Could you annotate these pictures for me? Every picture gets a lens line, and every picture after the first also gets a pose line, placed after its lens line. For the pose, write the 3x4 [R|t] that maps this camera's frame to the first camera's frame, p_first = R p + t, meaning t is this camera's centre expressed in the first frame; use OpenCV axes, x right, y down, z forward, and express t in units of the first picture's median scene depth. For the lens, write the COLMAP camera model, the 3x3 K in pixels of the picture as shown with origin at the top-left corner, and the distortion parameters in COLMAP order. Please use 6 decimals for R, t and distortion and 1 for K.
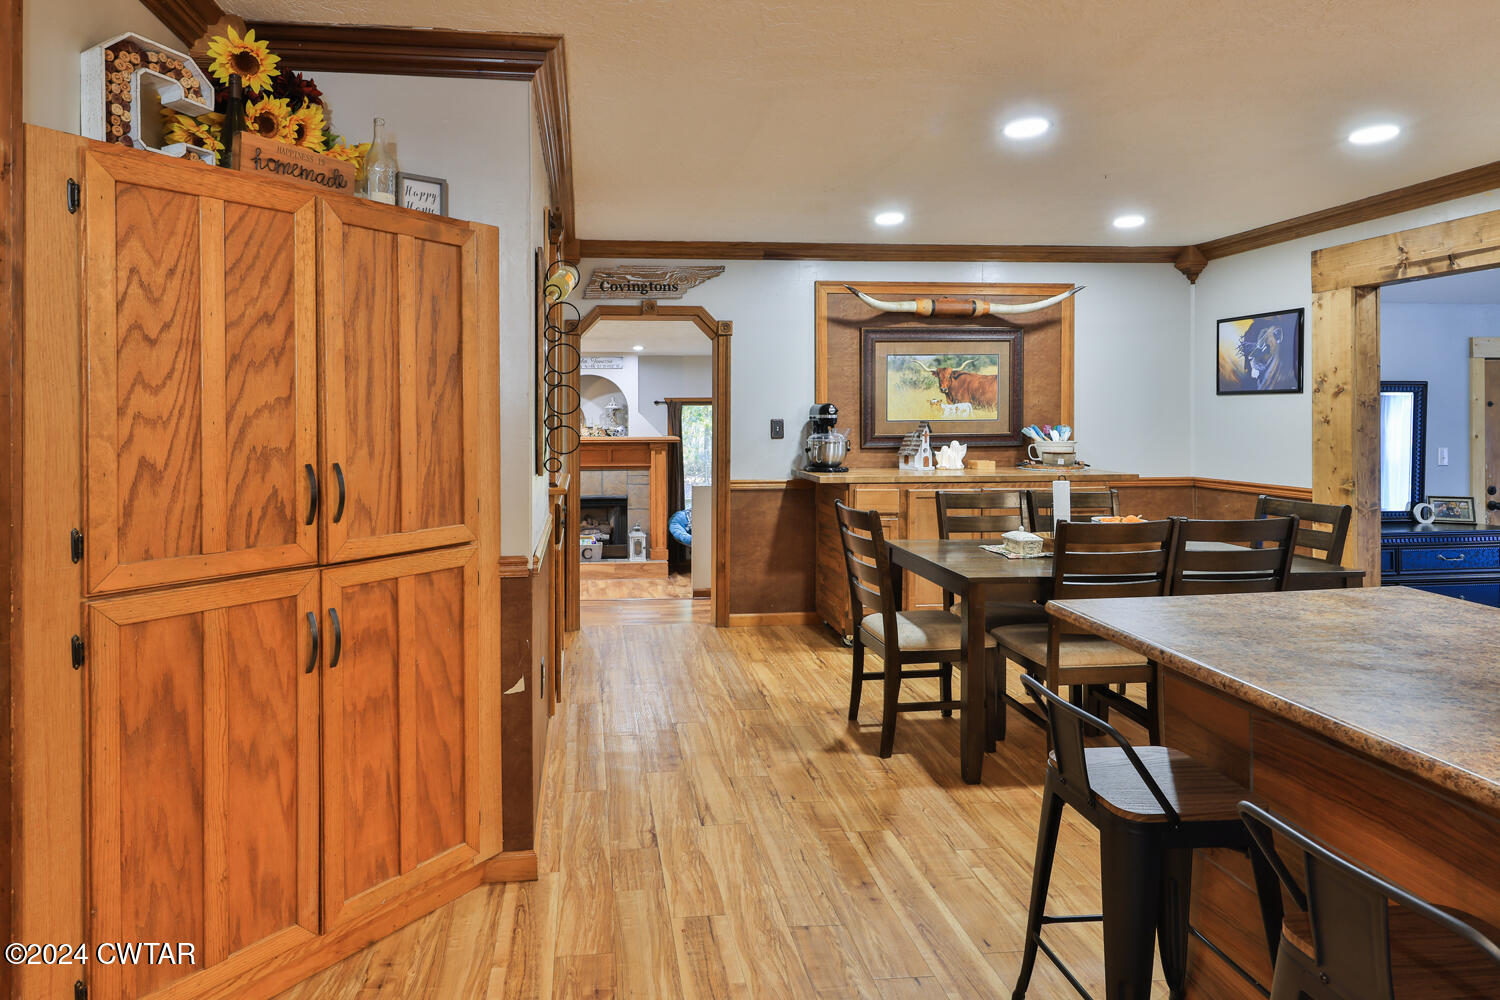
lens RADIAL K [[800.3, 0, 672.5], [0, 800.3, 416.5], [0, 0, 1]] dist [0.004563, -0.000069]
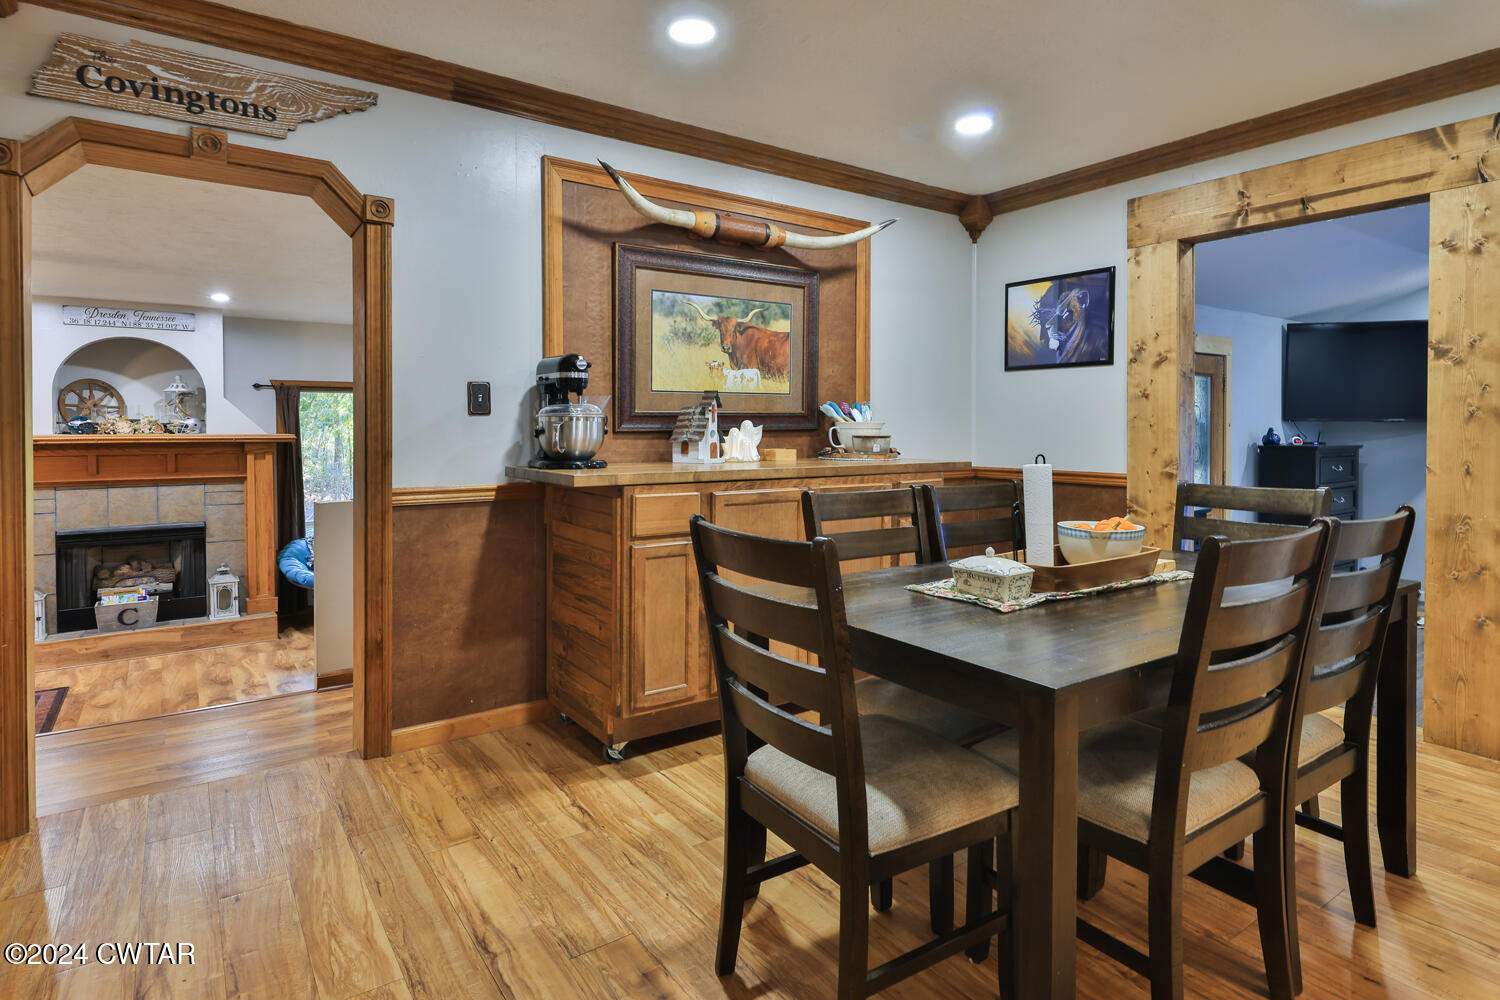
lens RADIAL K [[793.7, 0, 752.4], [0, 793.7, 444.5], [0, 0, 1]] dist [0.010036, -0.000029]
pose [[0.865944, -0.007597, 0.500083, 0.013262], [-0.003902, 0.999752, 0.021944, 0.035701], [-0.500125, -0.020954, 0.865699, 0.399317]]
